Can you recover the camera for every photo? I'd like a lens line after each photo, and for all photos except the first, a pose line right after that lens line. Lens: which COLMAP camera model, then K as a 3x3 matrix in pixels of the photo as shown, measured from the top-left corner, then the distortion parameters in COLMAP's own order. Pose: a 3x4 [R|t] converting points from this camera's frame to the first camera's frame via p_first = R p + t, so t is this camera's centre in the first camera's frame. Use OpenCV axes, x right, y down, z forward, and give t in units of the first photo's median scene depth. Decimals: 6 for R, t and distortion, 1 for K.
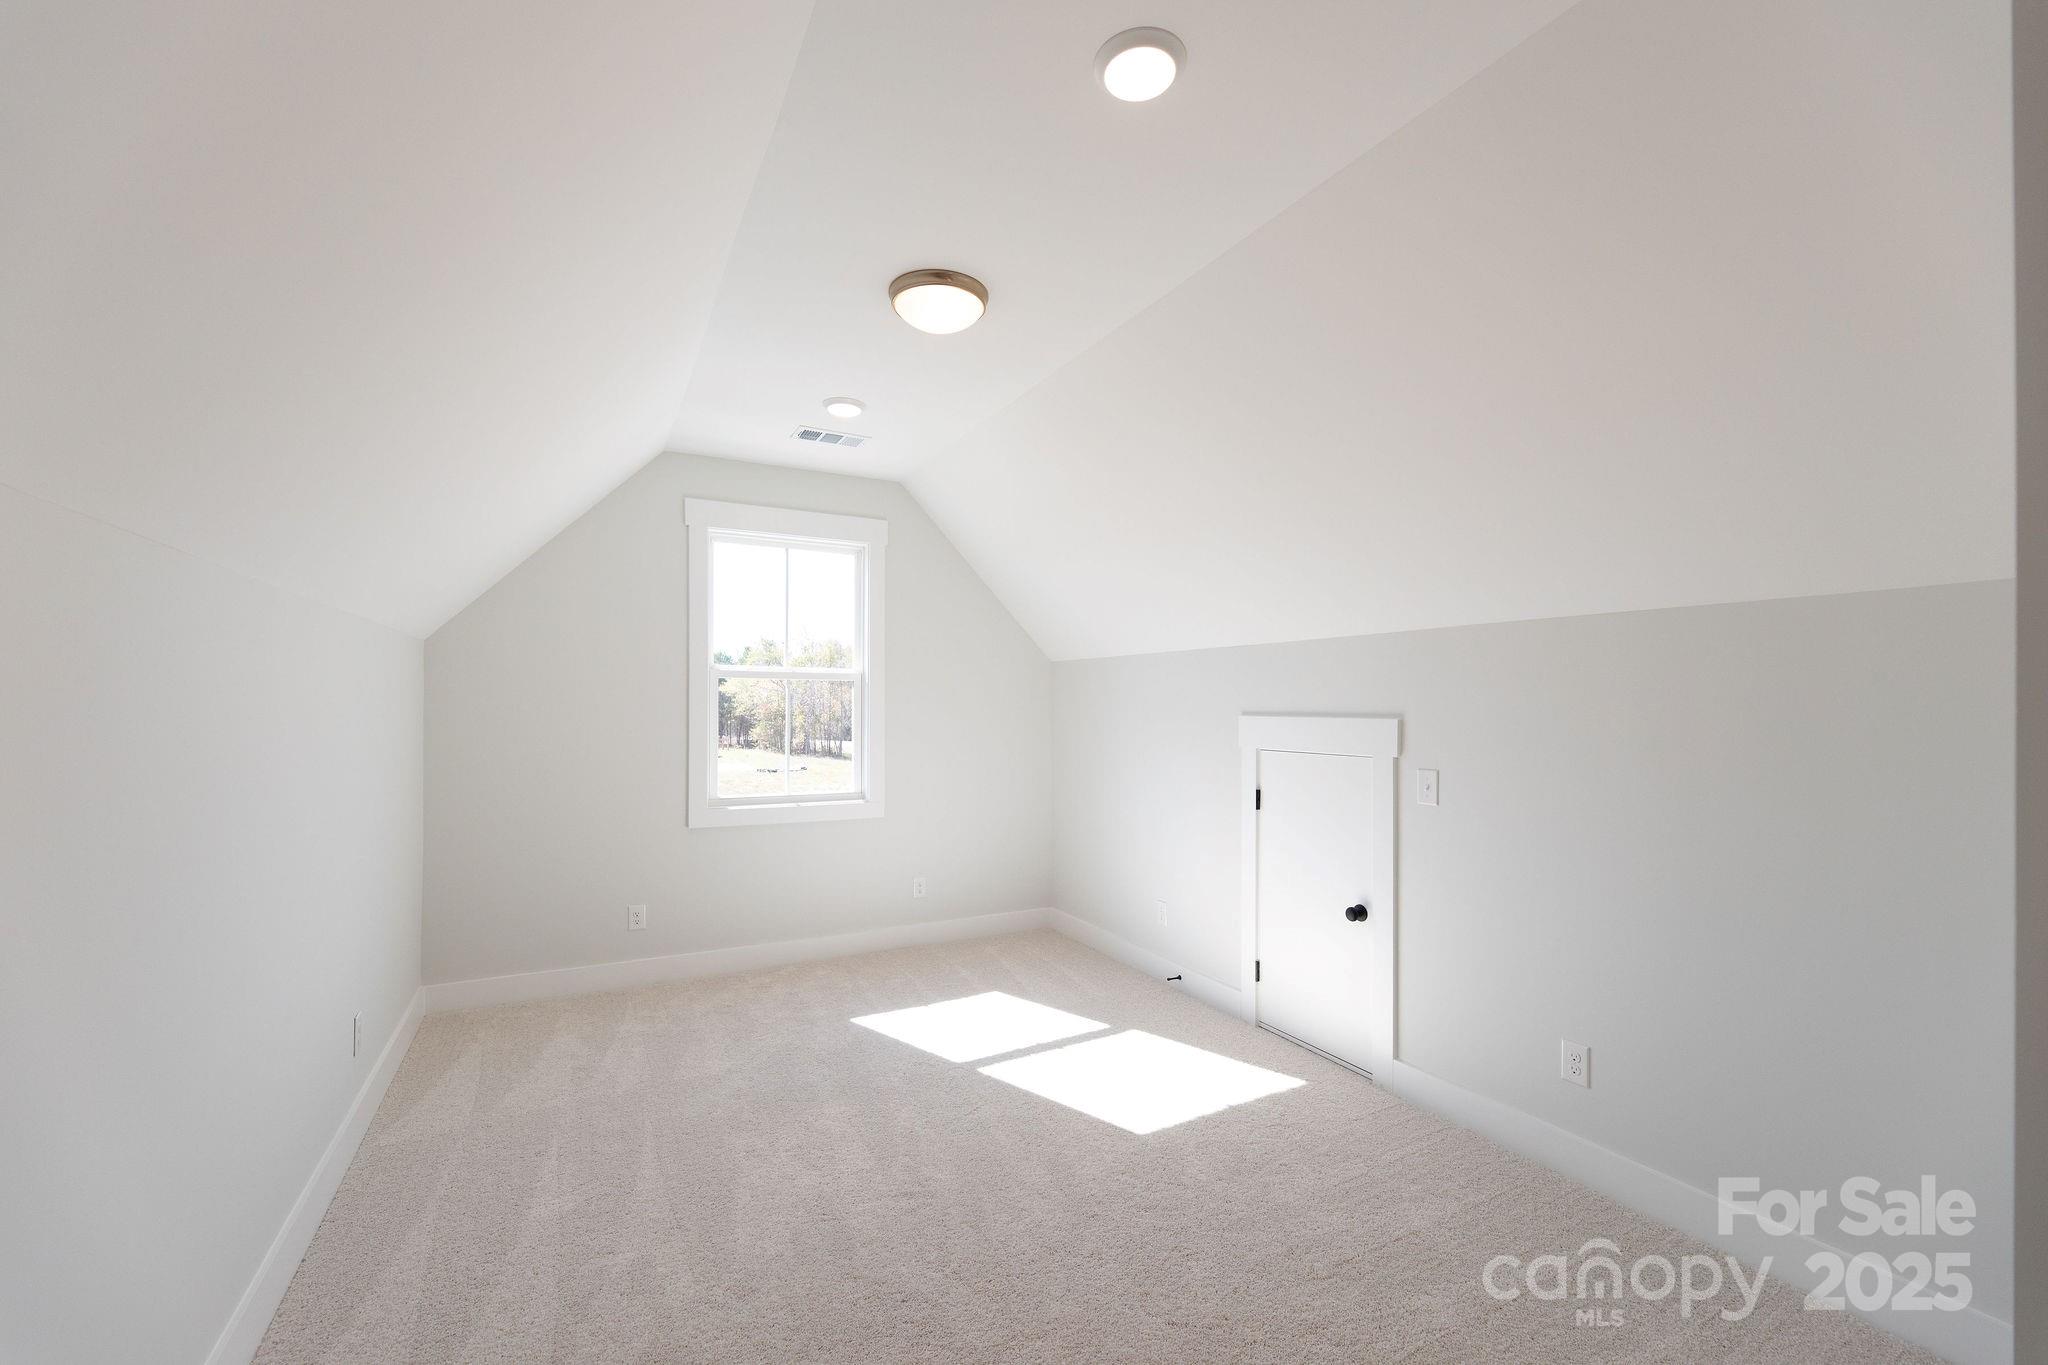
lens RADIAL K [[845.0, 0, 1021.4], [0, 845.0, 693.2], [0, 0, 1]] dist [0.002641, -0.000546]
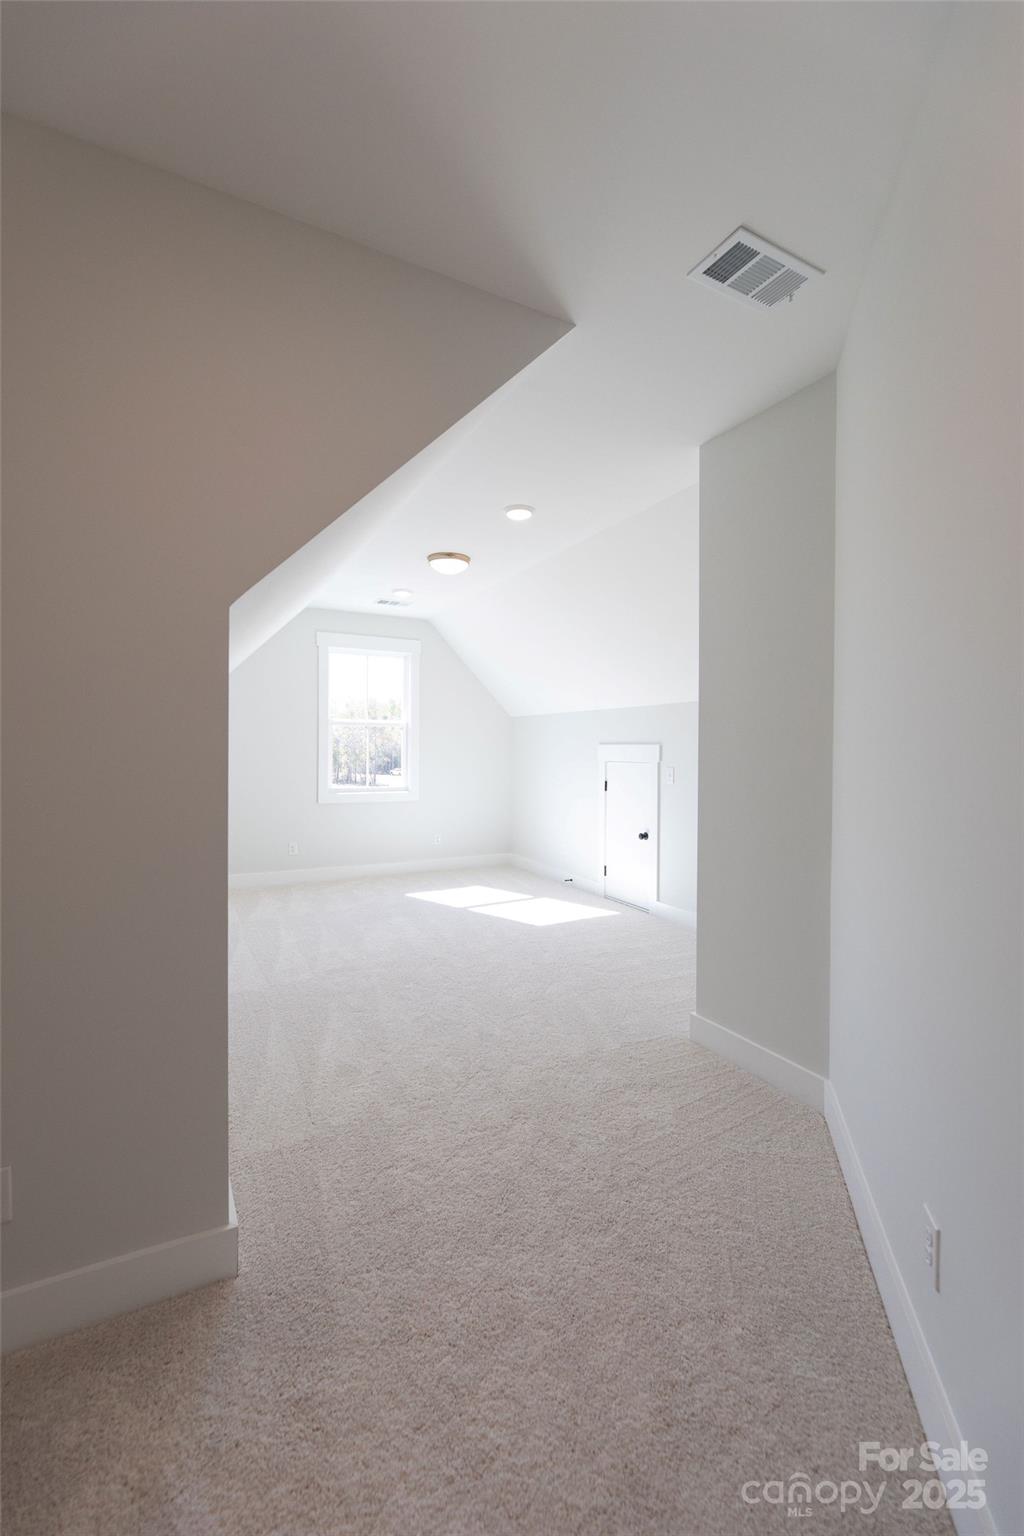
lens RADIAL K [[633.8, 0, 513.2], [0, 633.8, 756.3], [0, 0, 1]] dist [0.002641, -0.000546]
pose [[0.999979, 0.004145, 0.004890, 0.049166], [-0.004276, 0.999623, 0.027123, 0.014301], [-0.004776, -0.027143, 0.999620, -0.512422]]
